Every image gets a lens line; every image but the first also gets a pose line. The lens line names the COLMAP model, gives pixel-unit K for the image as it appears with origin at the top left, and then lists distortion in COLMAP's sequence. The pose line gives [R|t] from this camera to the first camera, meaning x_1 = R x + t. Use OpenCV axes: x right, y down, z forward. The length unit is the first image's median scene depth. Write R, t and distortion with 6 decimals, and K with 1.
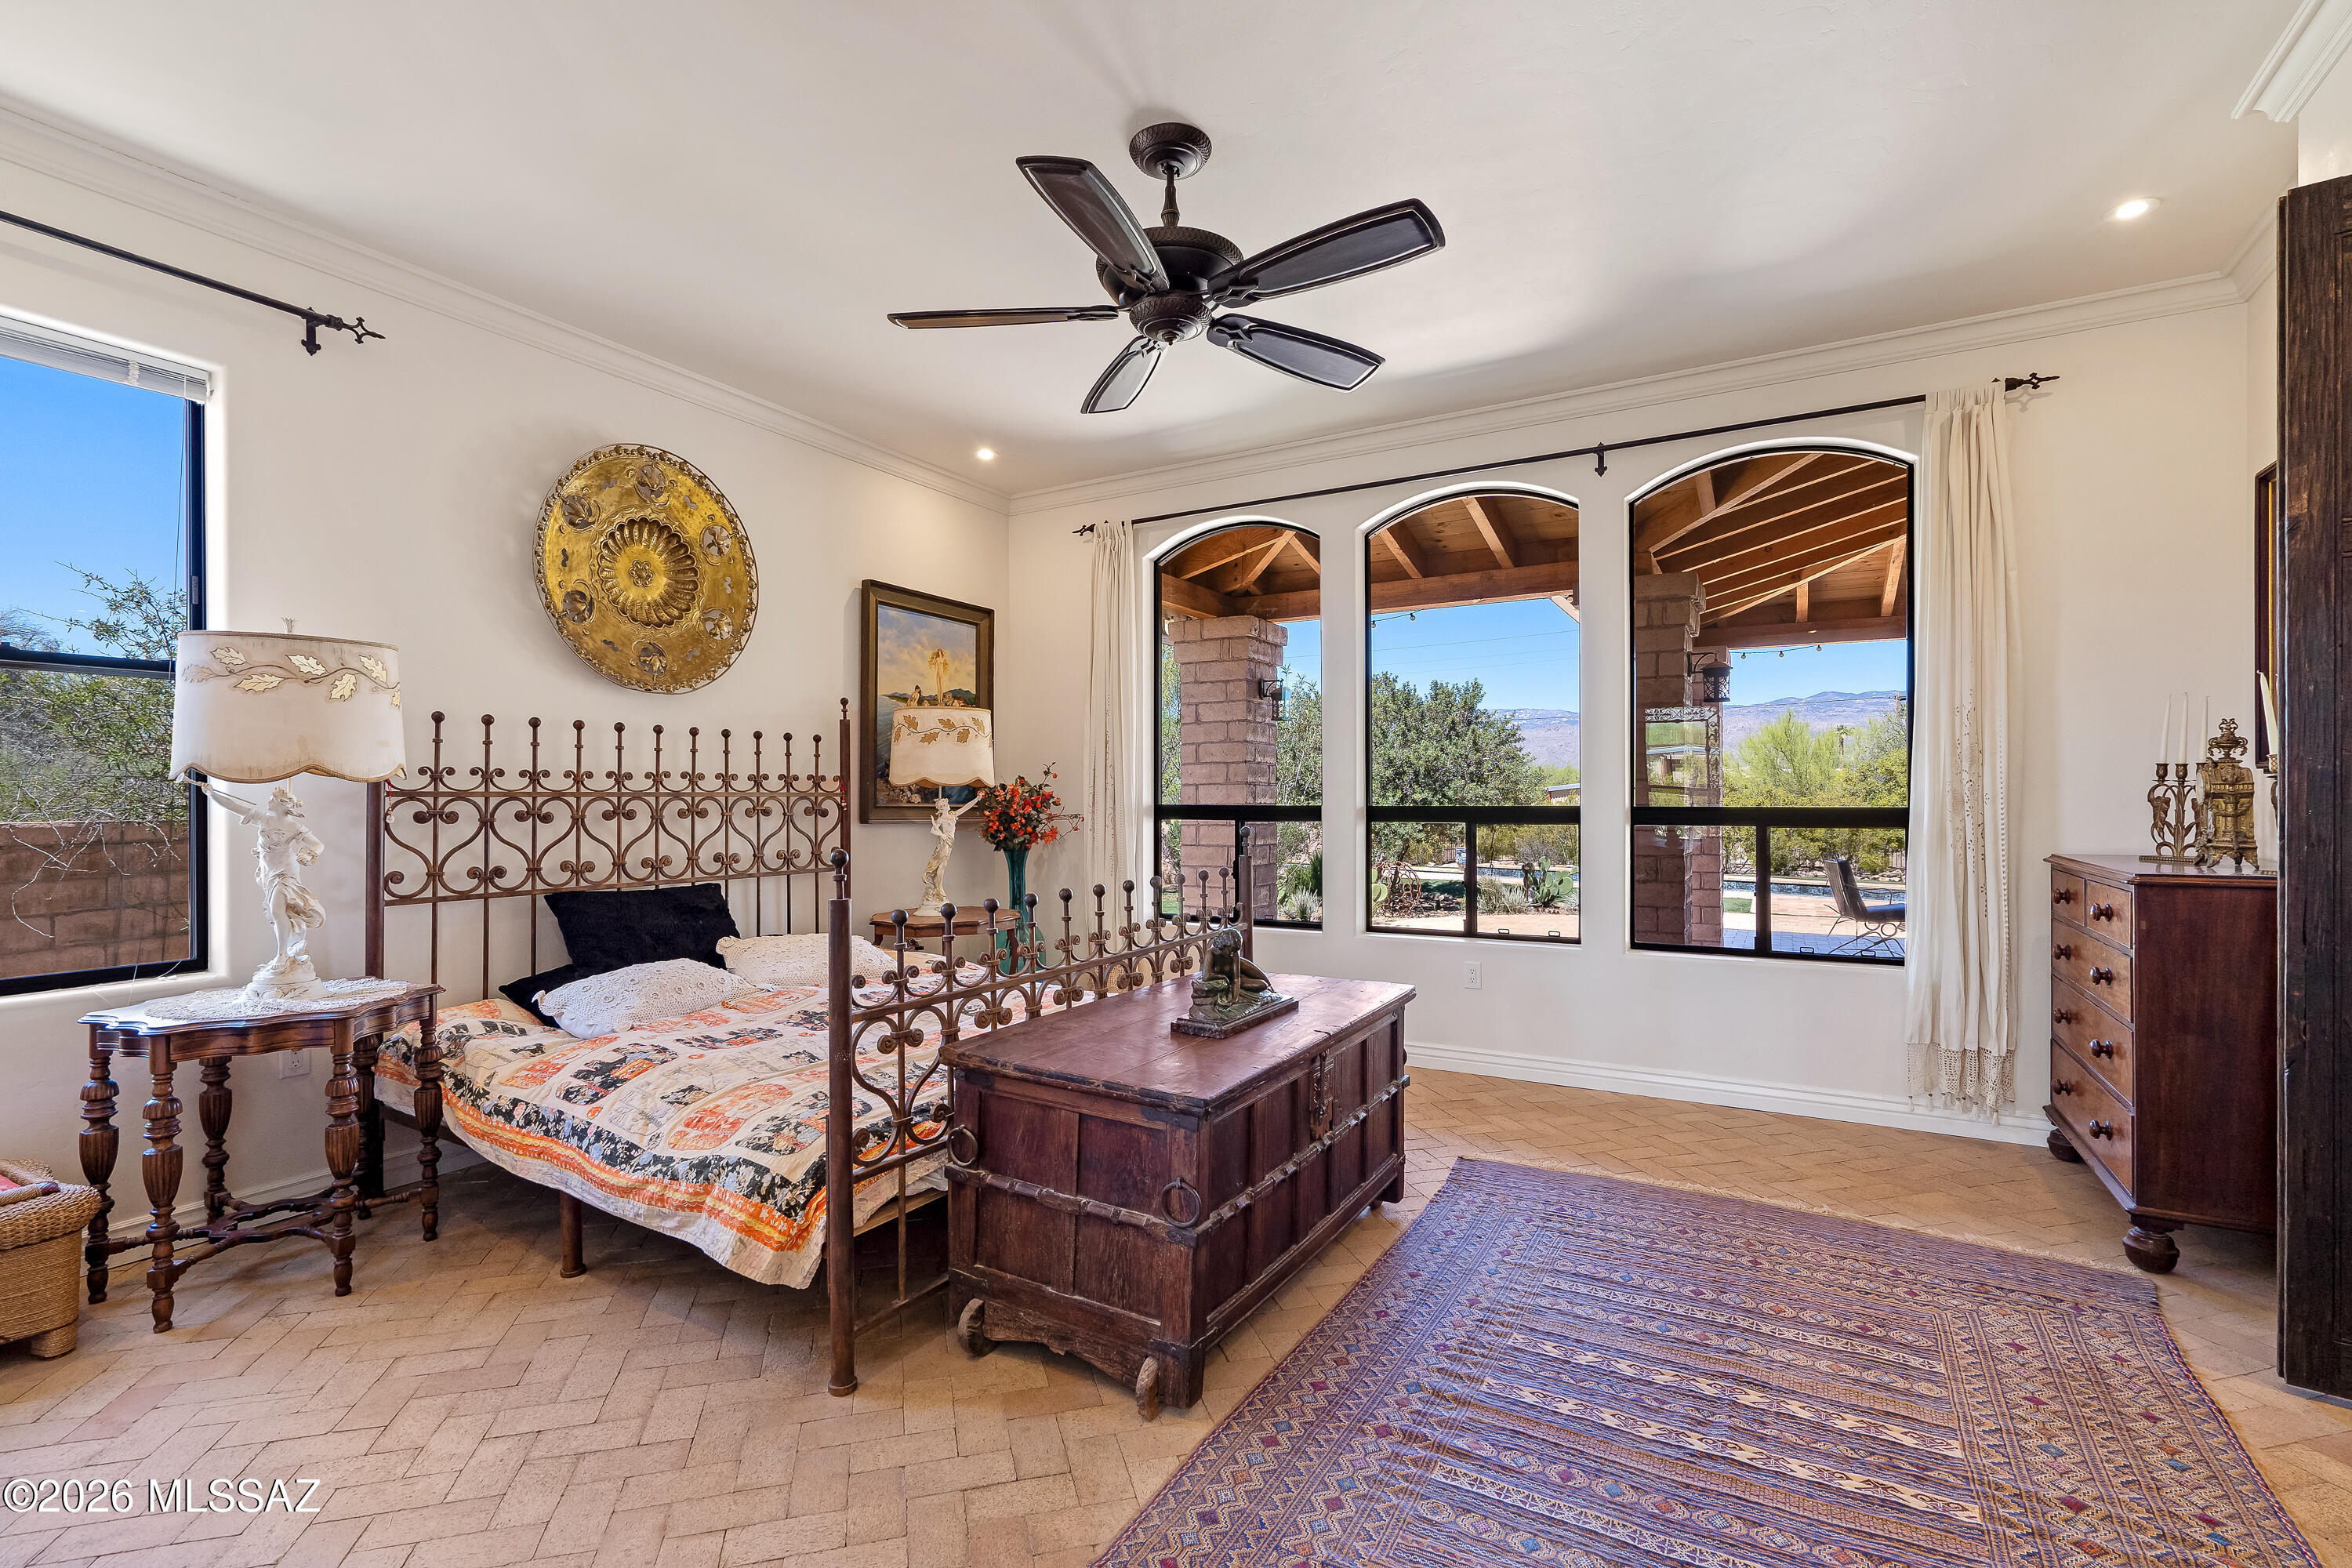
lens RADIAL K [[1070.5, 0, 1168.8], [0, 1070.5, 790.4], [0, 0, 1]] dist [-0.002051, 0.000381]
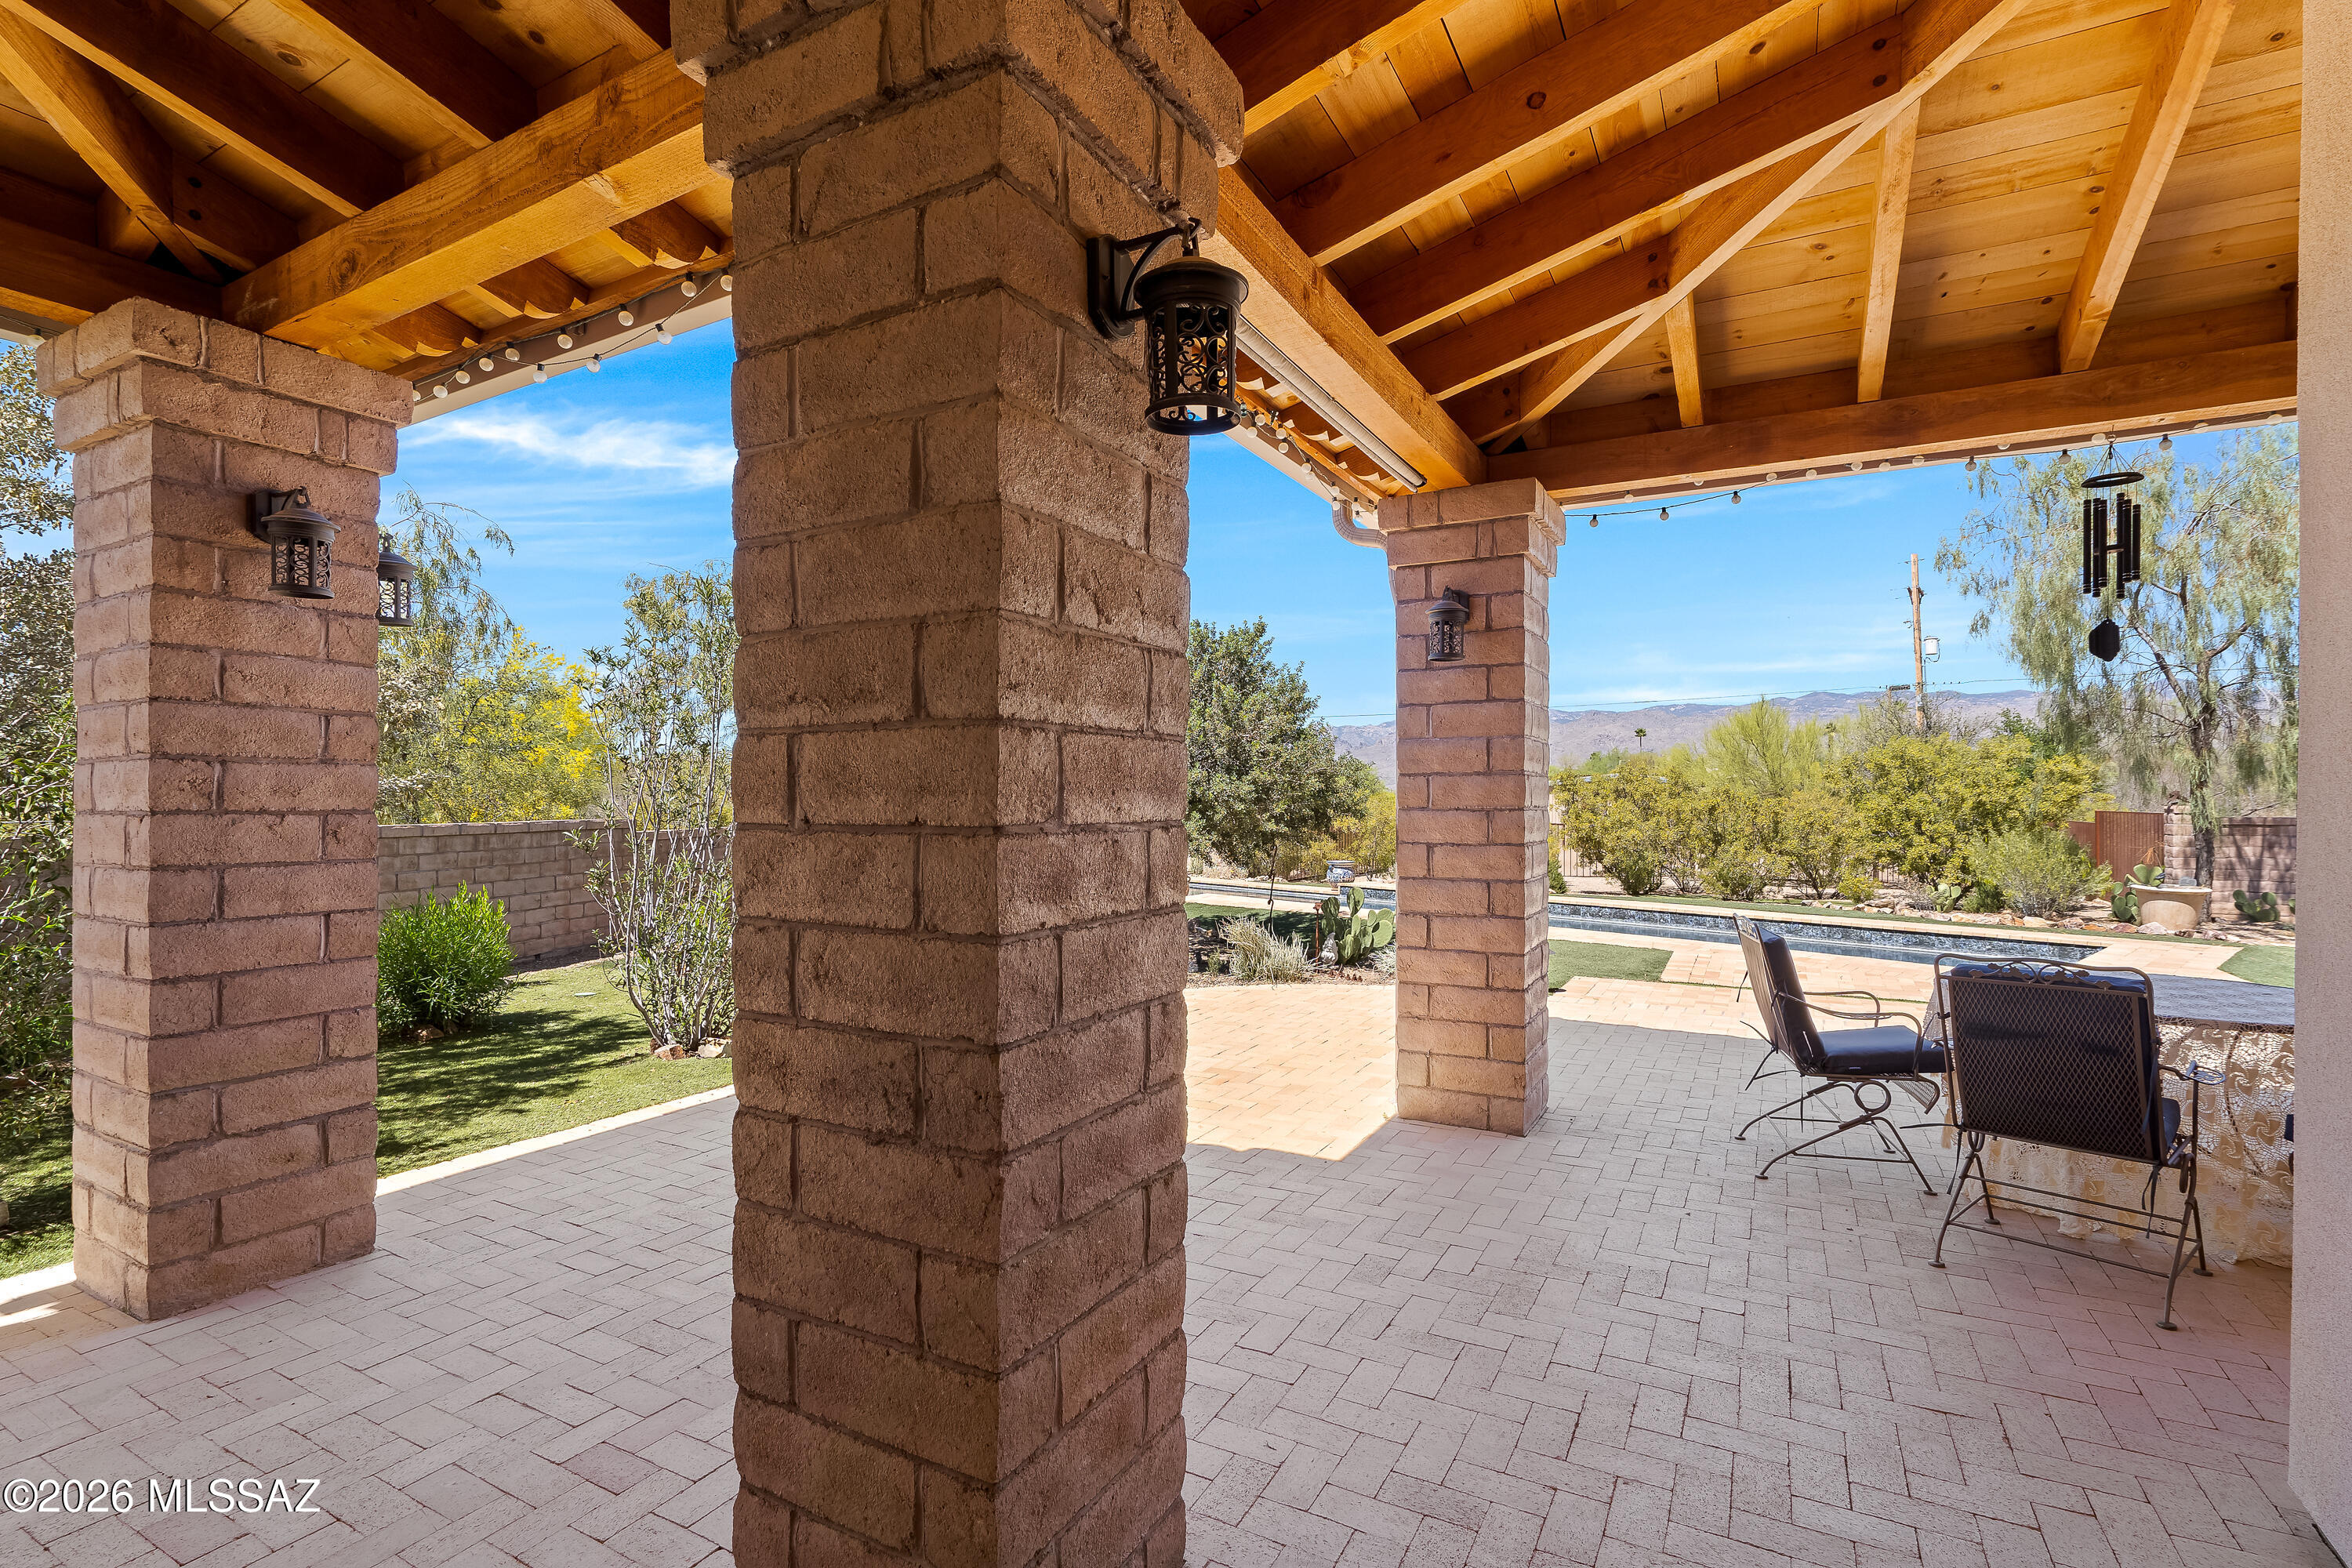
lens RADIAL K [[1080.5, 0, 1167.8], [0, 1080.5, 783.2], [0, 0, 1]] dist [-0.000482, -0.000002]
pose [[0.999949, 0.002385, 0.009776, 0.245638], [-0.002325, 0.999978, -0.006132, 0.002429], [-0.009791, 0.006109, 0.999933, 0.363043]]
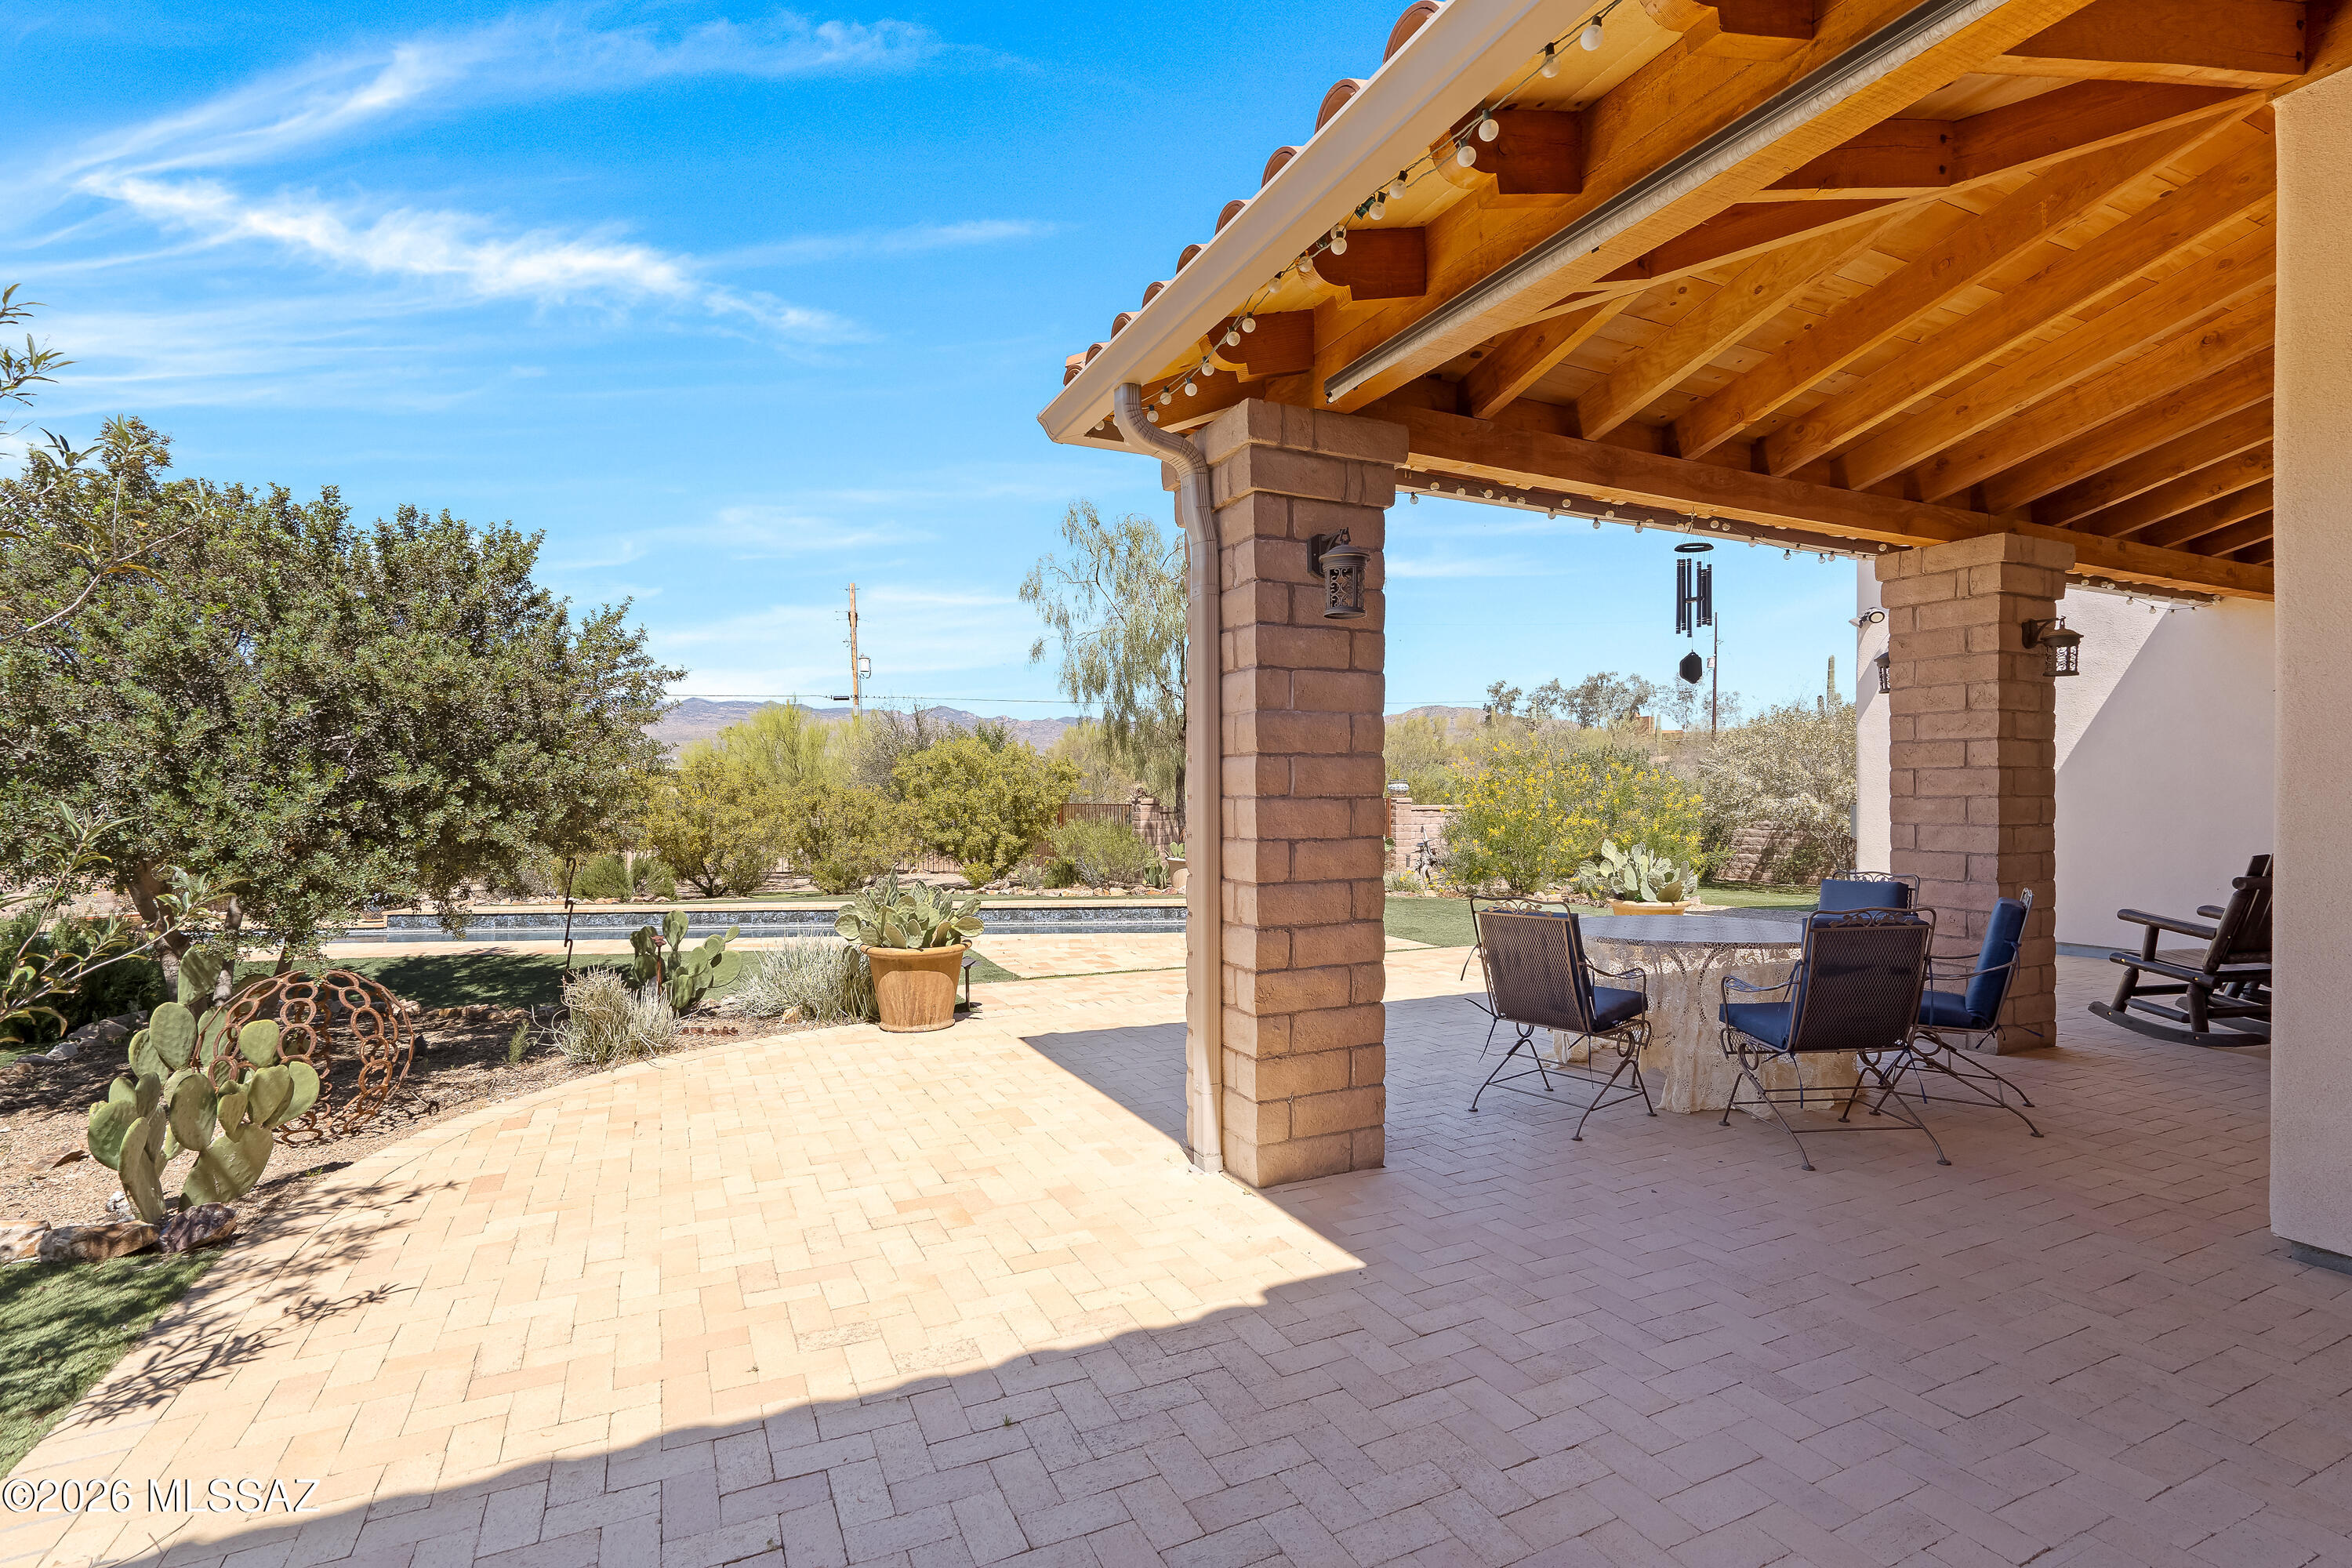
lens RADIAL K [[1080.5, 0, 1167.8], [0, 1080.5, 783.2], [0, 0, 1]] dist [-0.000482, -0.000002]
pose [[0.575694, 0.010807, 0.817594, 0.083096], [-0.006476, 0.999942, -0.008658, 0.007428], [-0.817640, -0.000310, 0.575730, 0.574064]]
